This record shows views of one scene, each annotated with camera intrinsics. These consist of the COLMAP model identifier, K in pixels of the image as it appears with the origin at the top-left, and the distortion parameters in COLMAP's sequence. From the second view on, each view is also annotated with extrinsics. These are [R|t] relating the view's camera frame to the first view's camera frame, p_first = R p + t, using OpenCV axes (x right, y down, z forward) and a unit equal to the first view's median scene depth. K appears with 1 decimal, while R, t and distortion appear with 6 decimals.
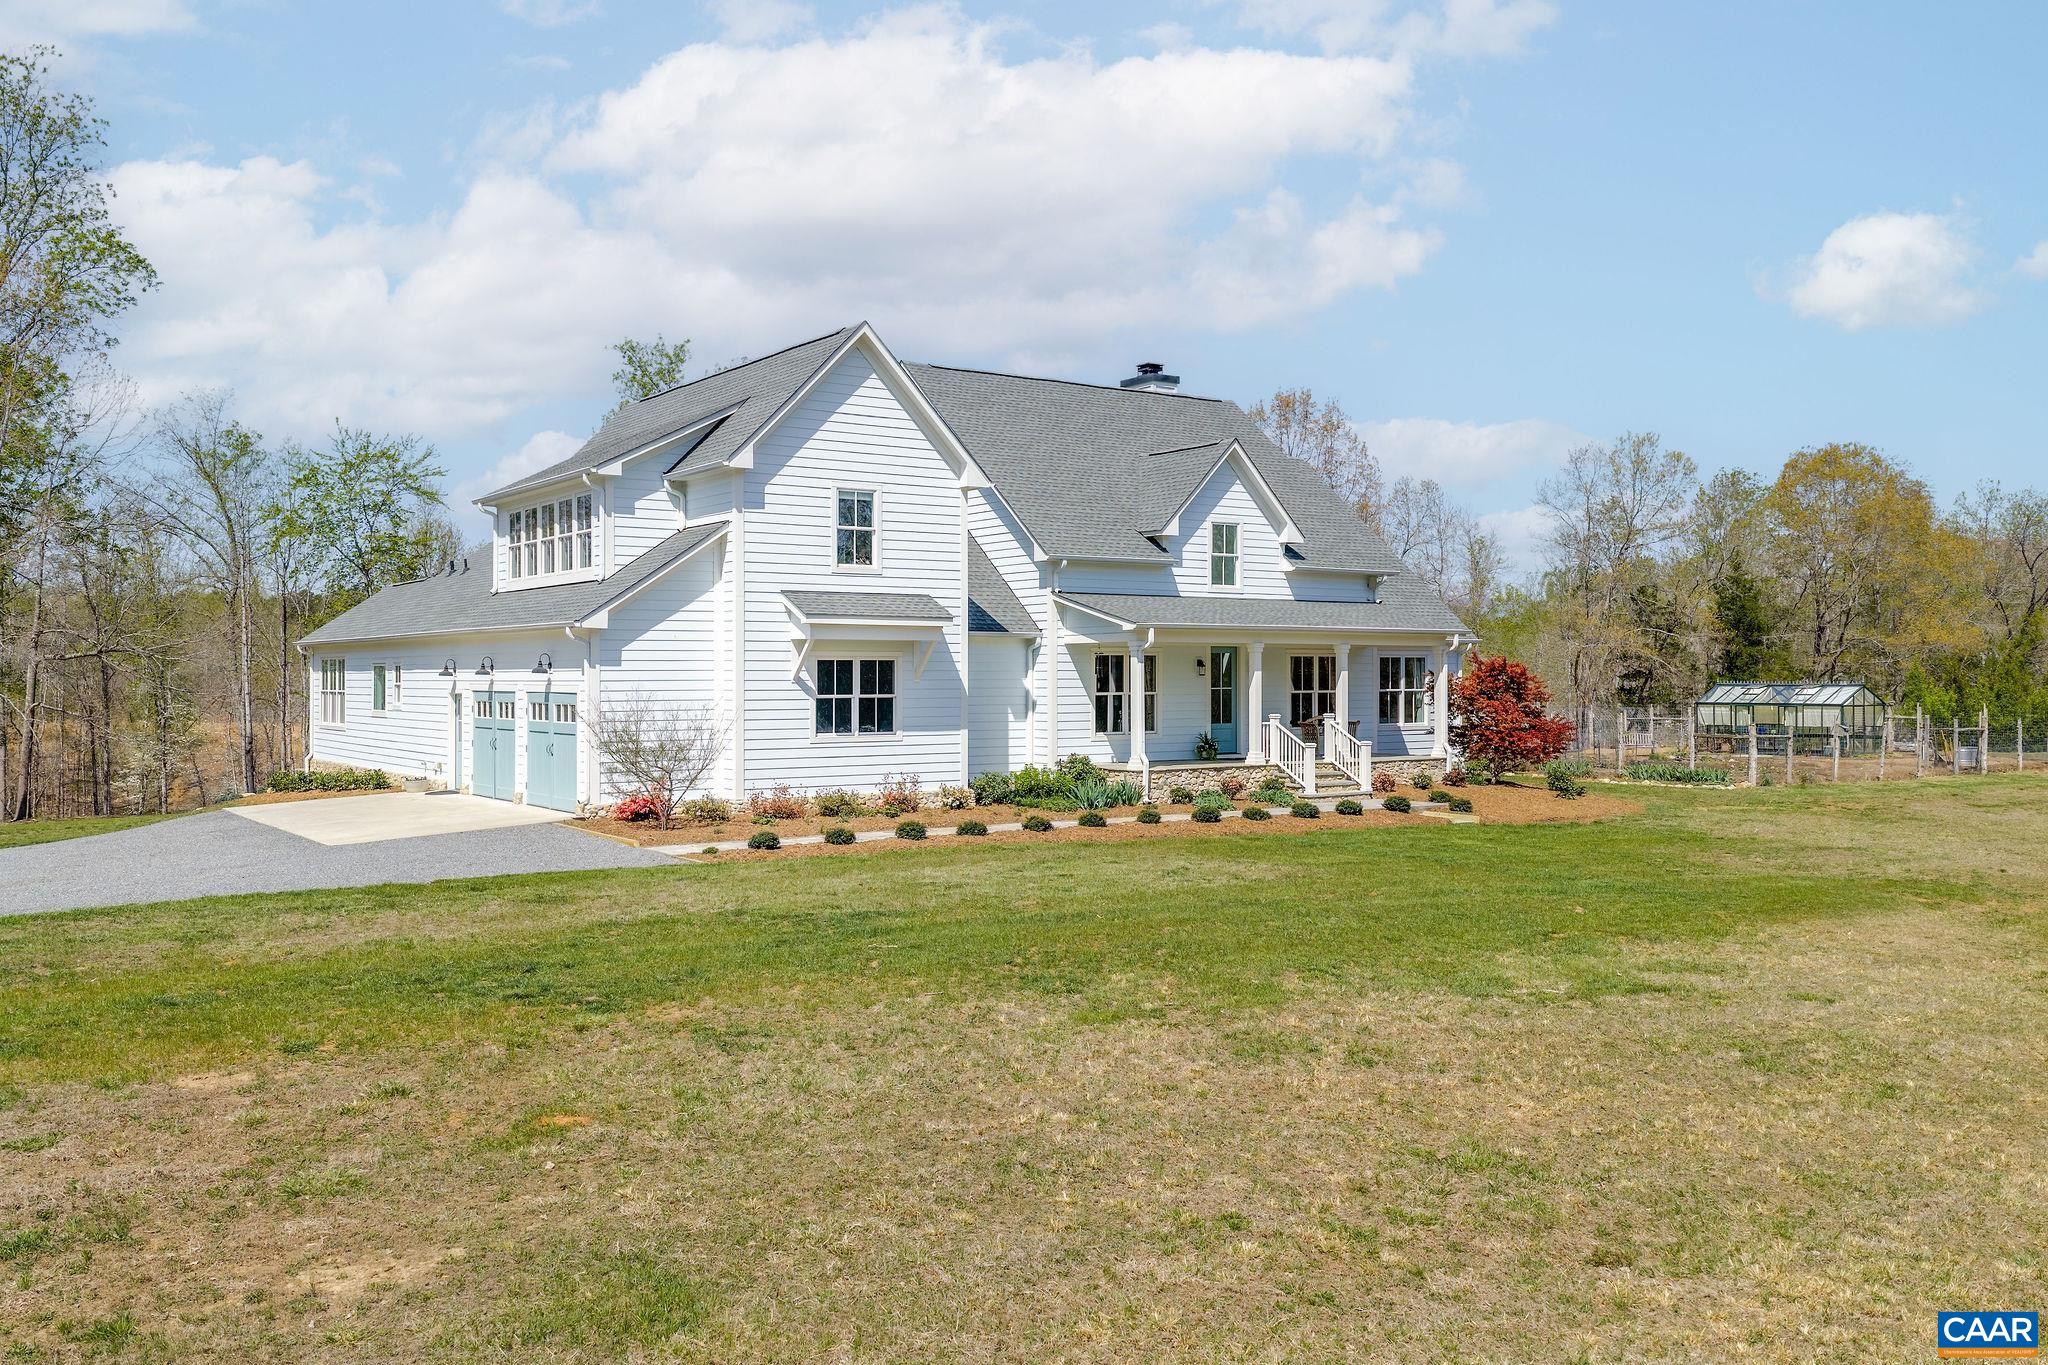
lens RADIAL K [[1679.2, 0, 1024.0], [0, 1679.2, 682.5], [0, 0, 1]] dist [-0.233614, -0.002491]
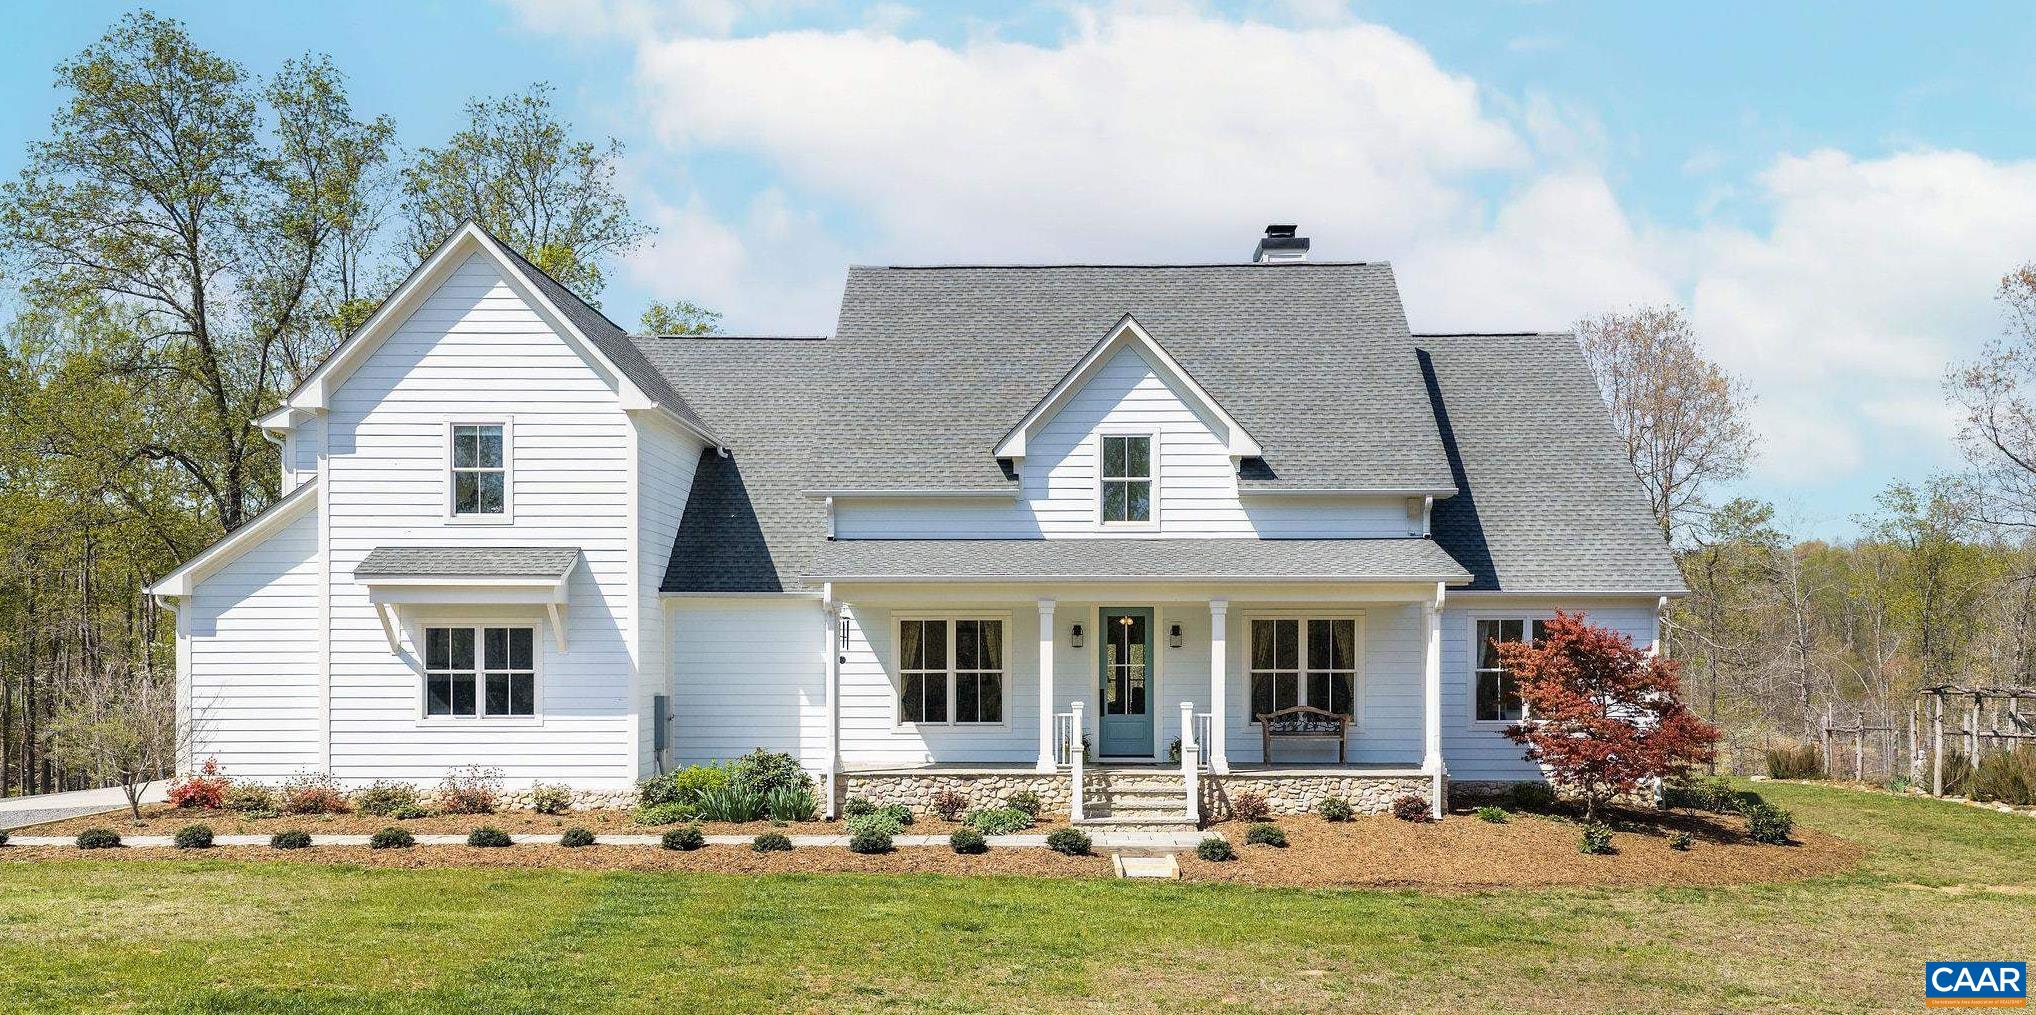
lens RADIAL K [[1769.9, 0, 1019.3], [0, 1769.9, 656.1], [0, 0, 1]] dist [-0.037099, -0.002598]
pose [[0.834820, 0.003437, -0.550512, 0.596767], [-0.002680, 0.999994, 0.002179, -0.002147], [0.550516, -0.000343, 0.834825, 0.405781]]
